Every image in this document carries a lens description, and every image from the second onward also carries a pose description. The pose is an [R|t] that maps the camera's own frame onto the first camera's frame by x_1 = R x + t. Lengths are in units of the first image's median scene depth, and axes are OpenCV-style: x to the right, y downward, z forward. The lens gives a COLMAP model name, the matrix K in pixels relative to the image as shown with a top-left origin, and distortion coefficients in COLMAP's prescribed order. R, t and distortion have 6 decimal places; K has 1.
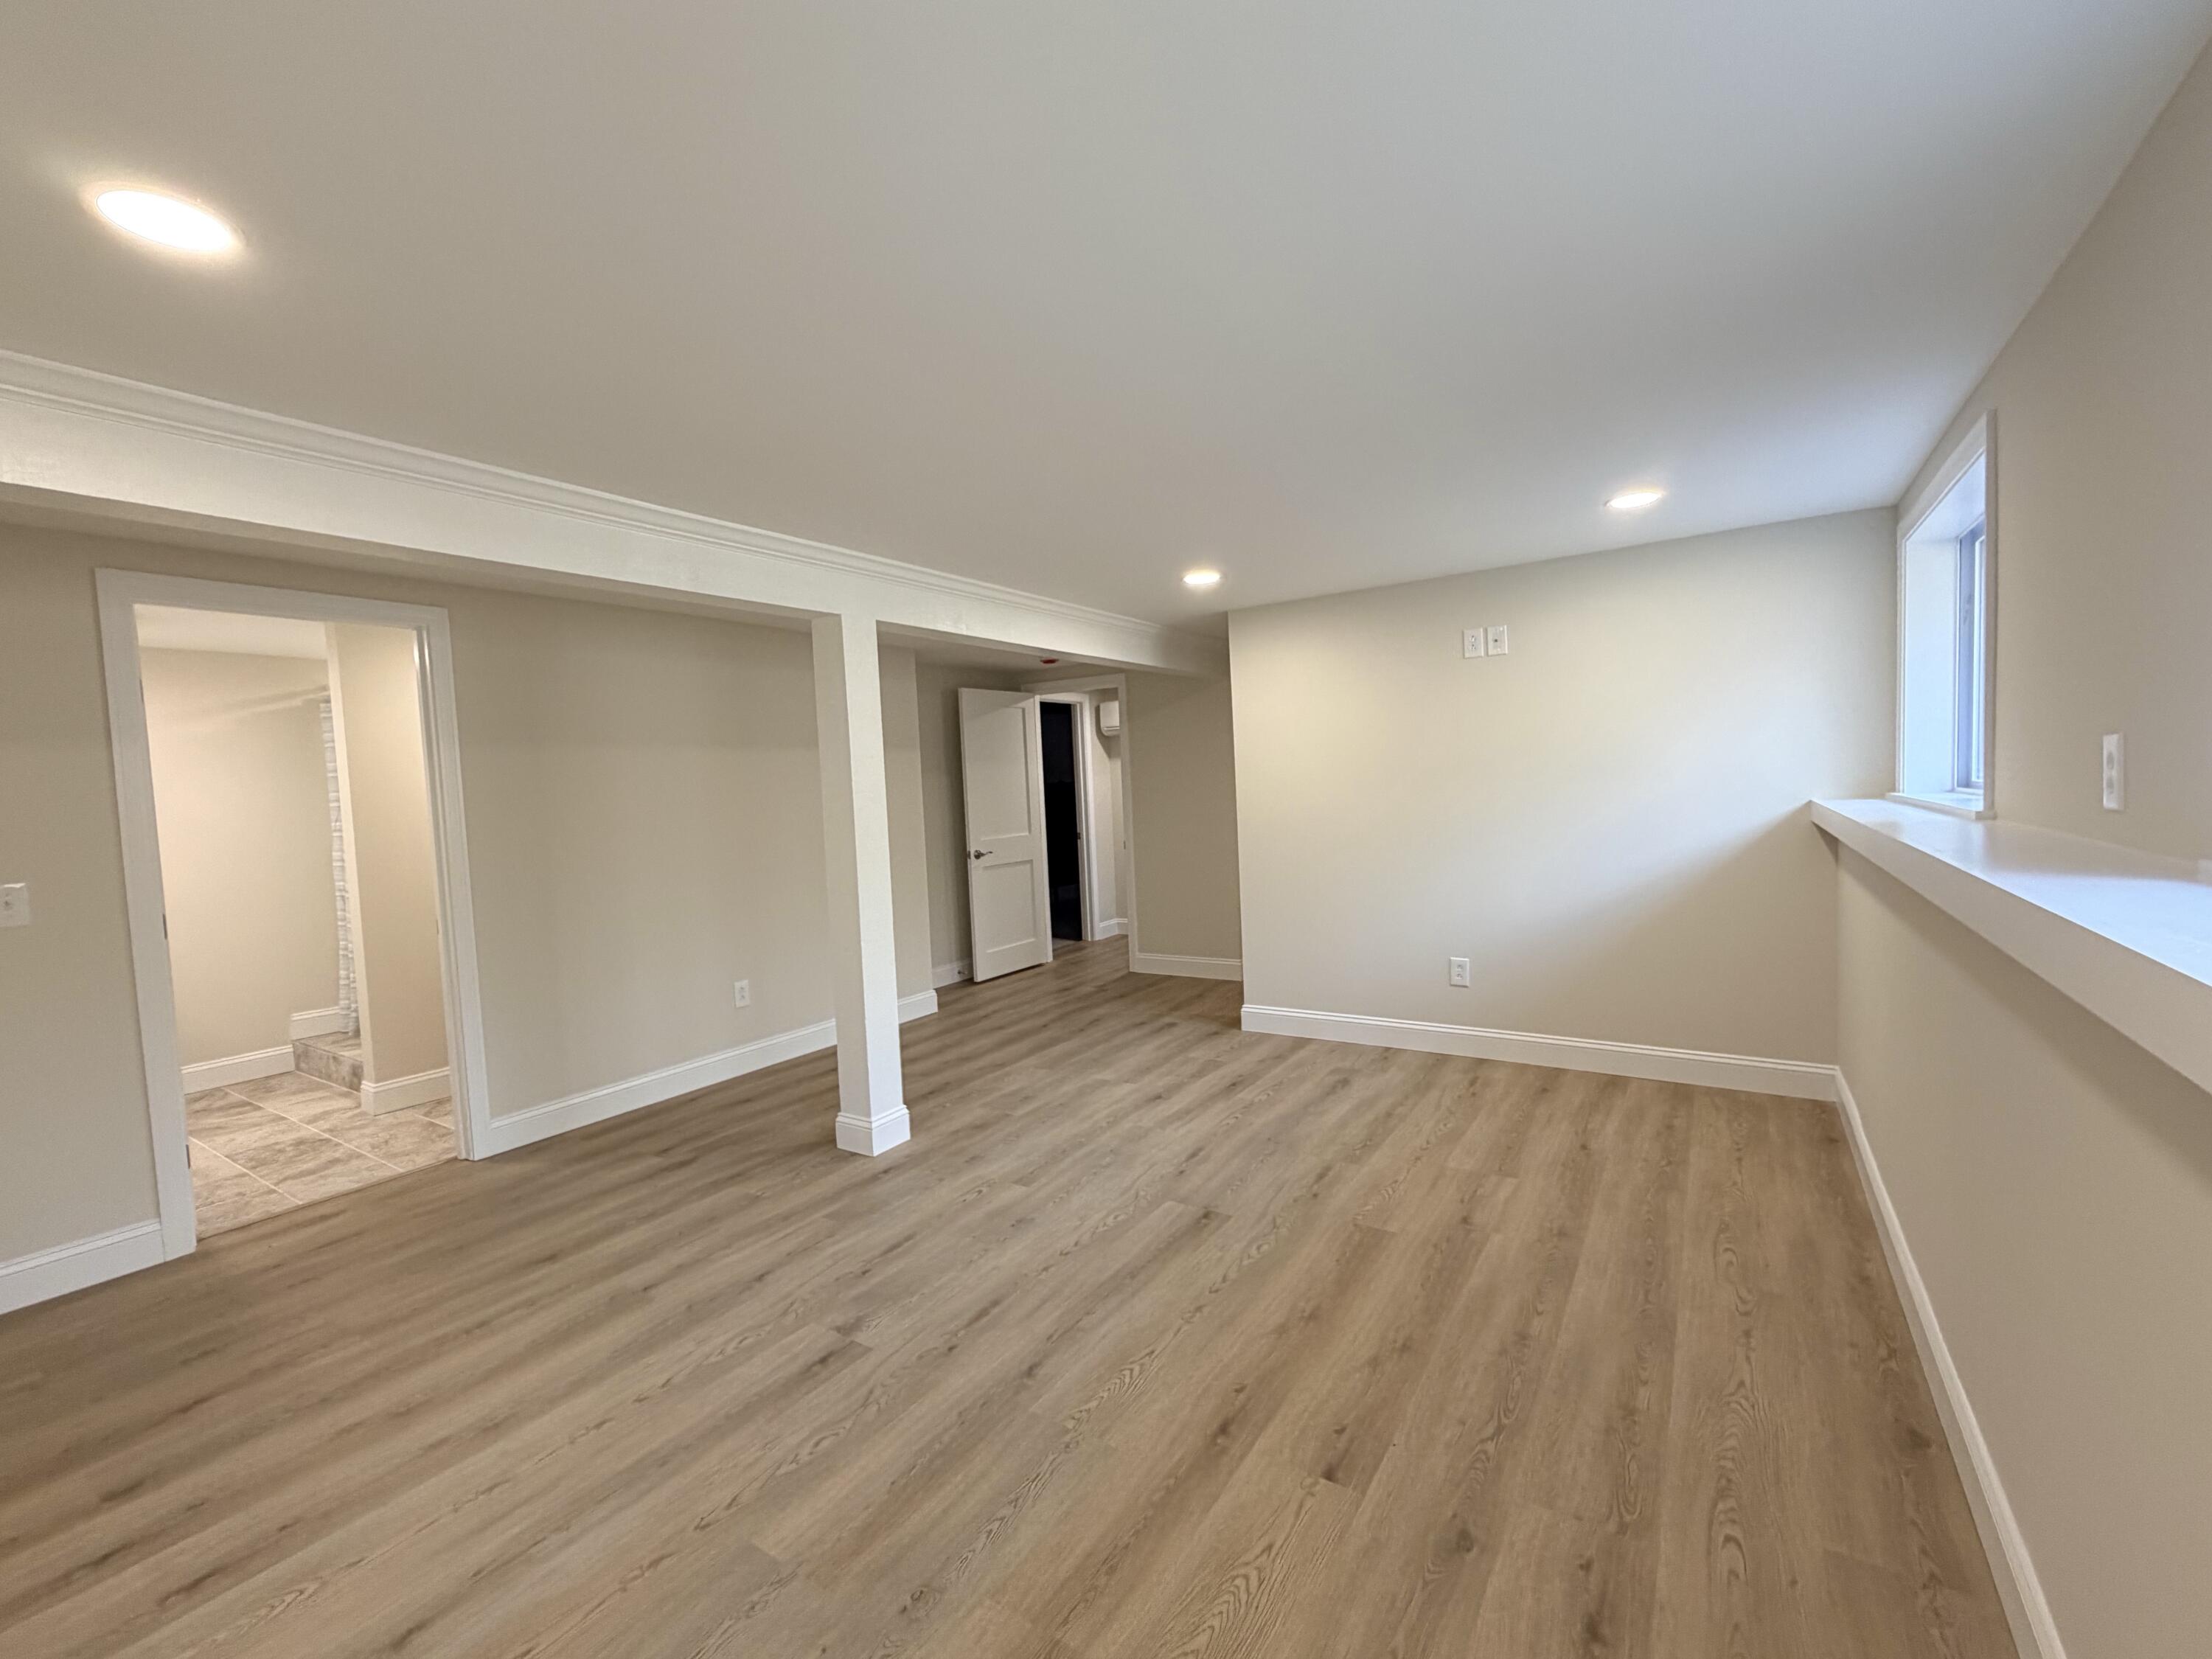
lens RADIAL K [[880.7, 0, 1104.9], [0, 880.7, 830.4], [0, 0, 1]] dist [0.002380, -0.000029]
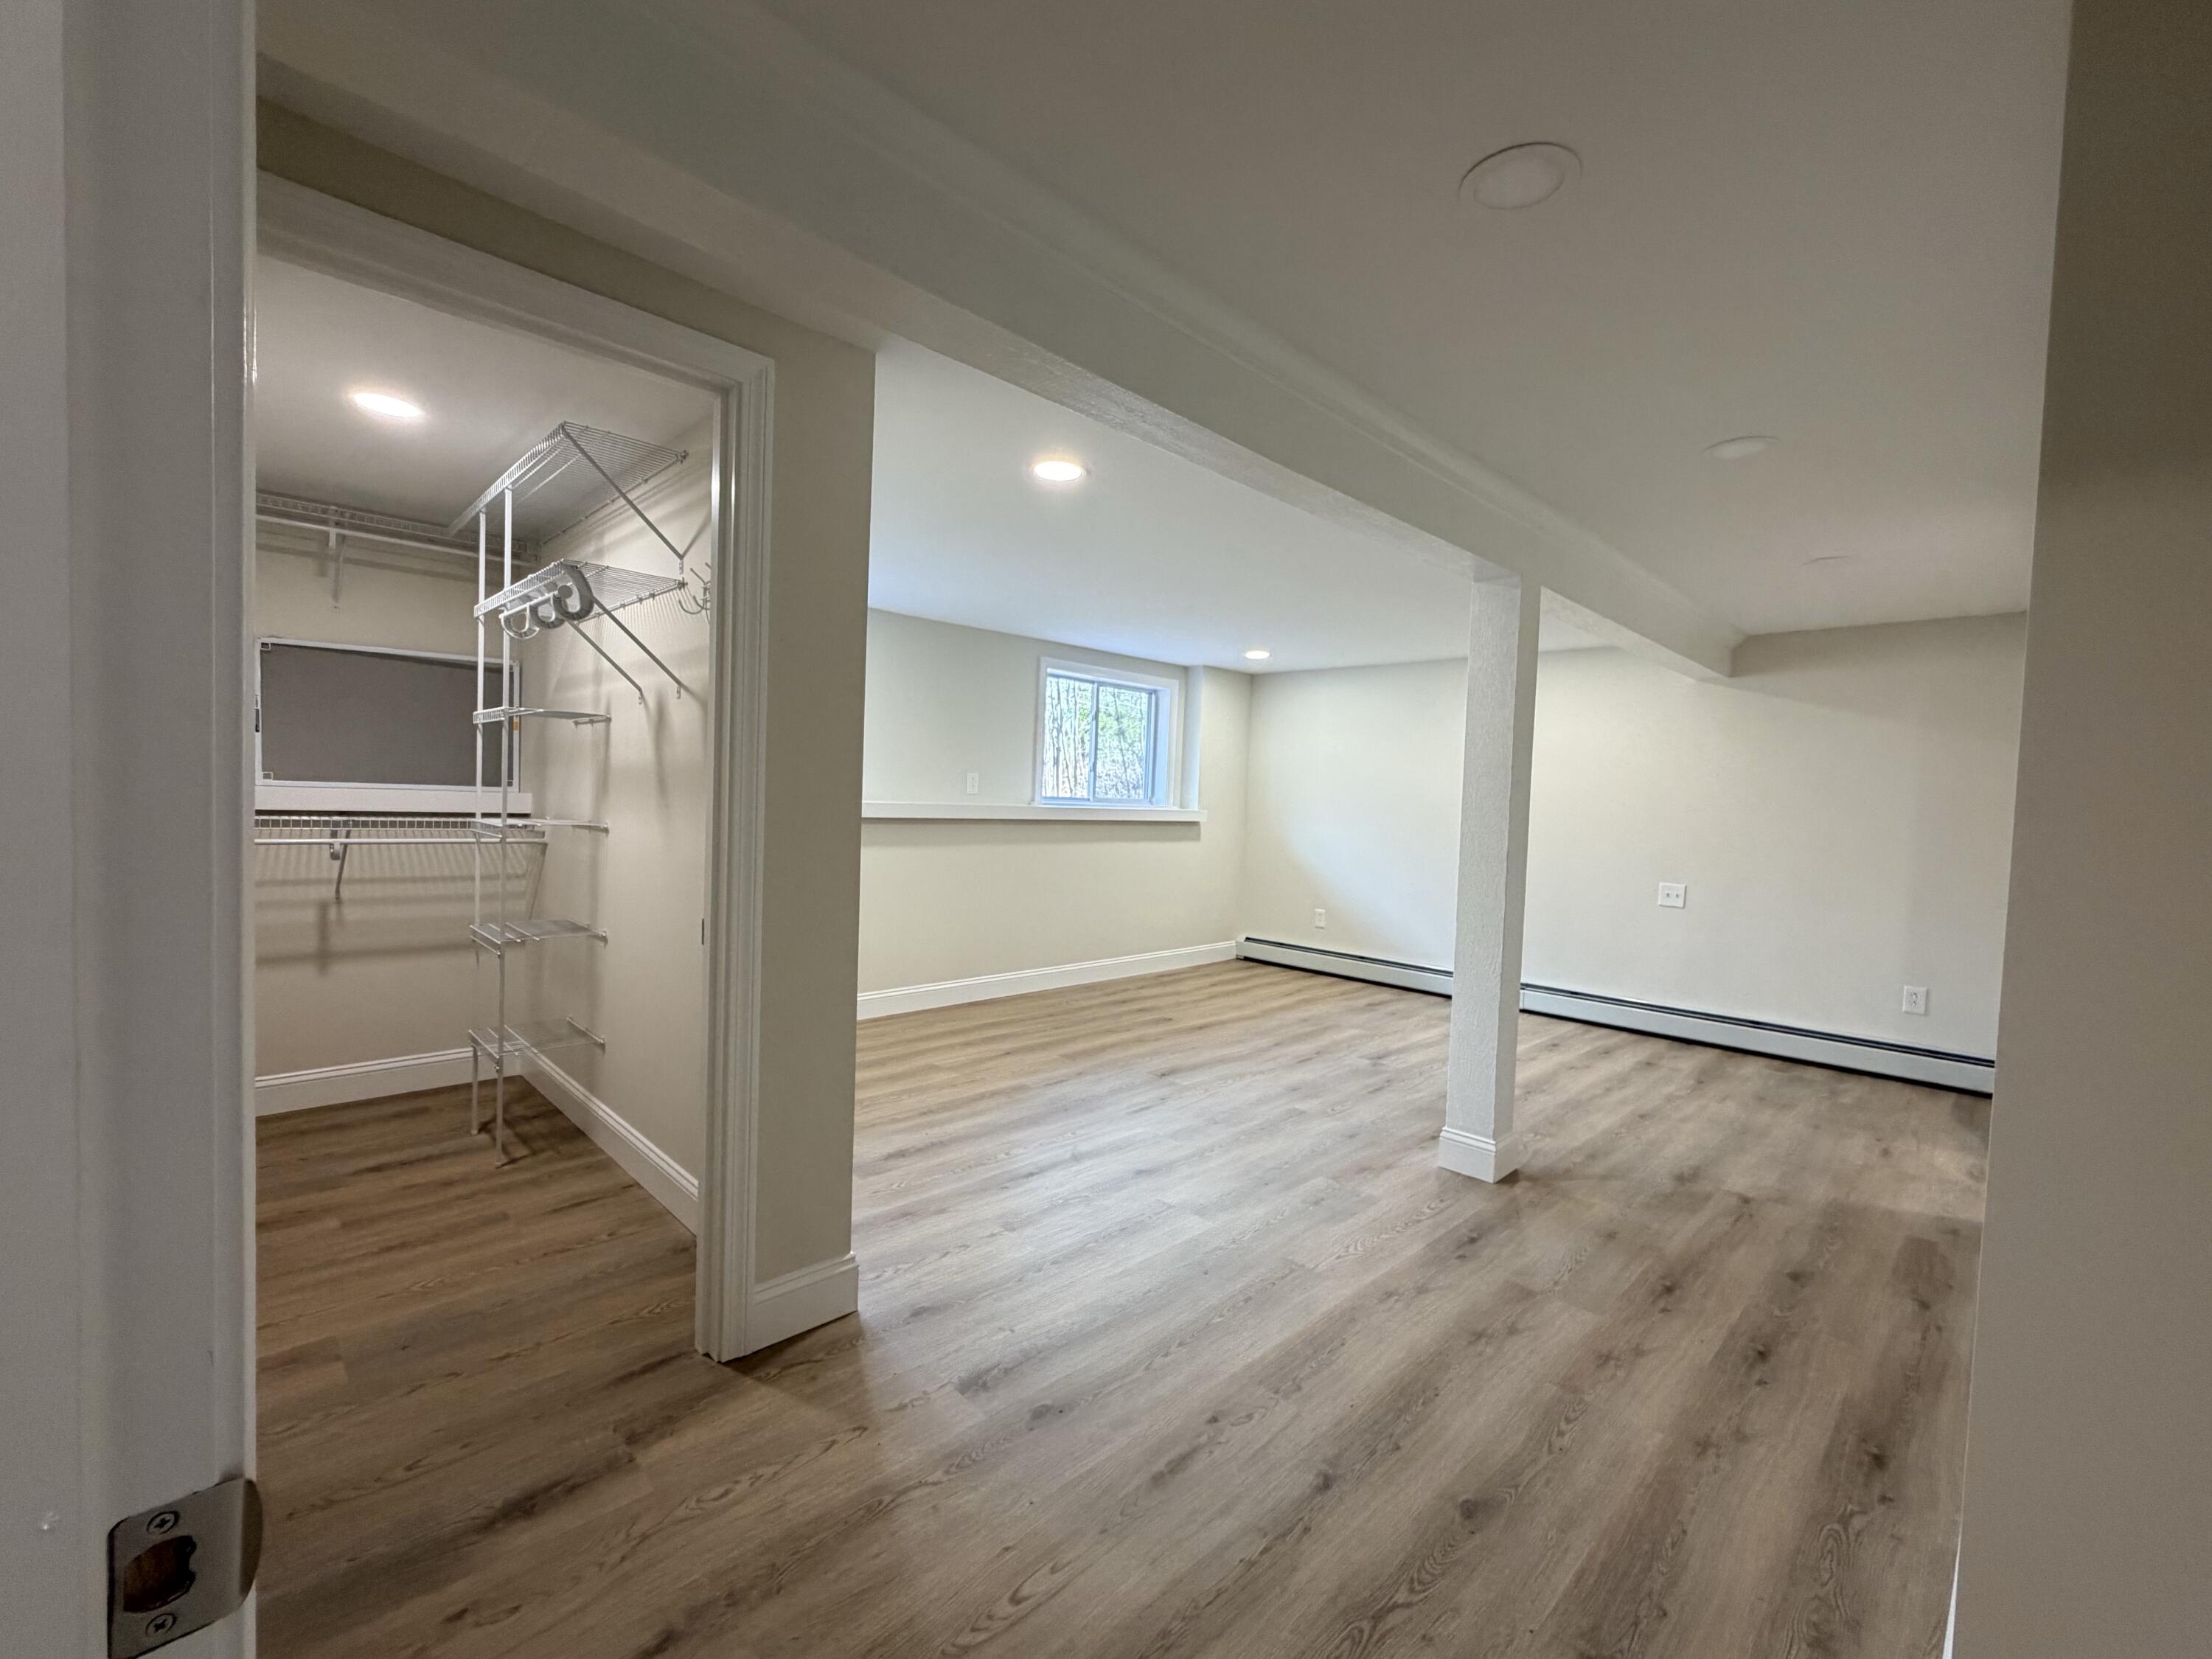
lens RADIAL K [[880.7, 0, 1107.8], [0, 880.7, 829.3], [0, 0, 1]] dist [0.002380, -0.000029]
pose [[-0.975728, 0.001920, 0.218976, -0.102840], [0.019894, 0.996604, 0.079905, -0.074764], [-0.218078, 0.082322, -0.972453, 2.149108]]
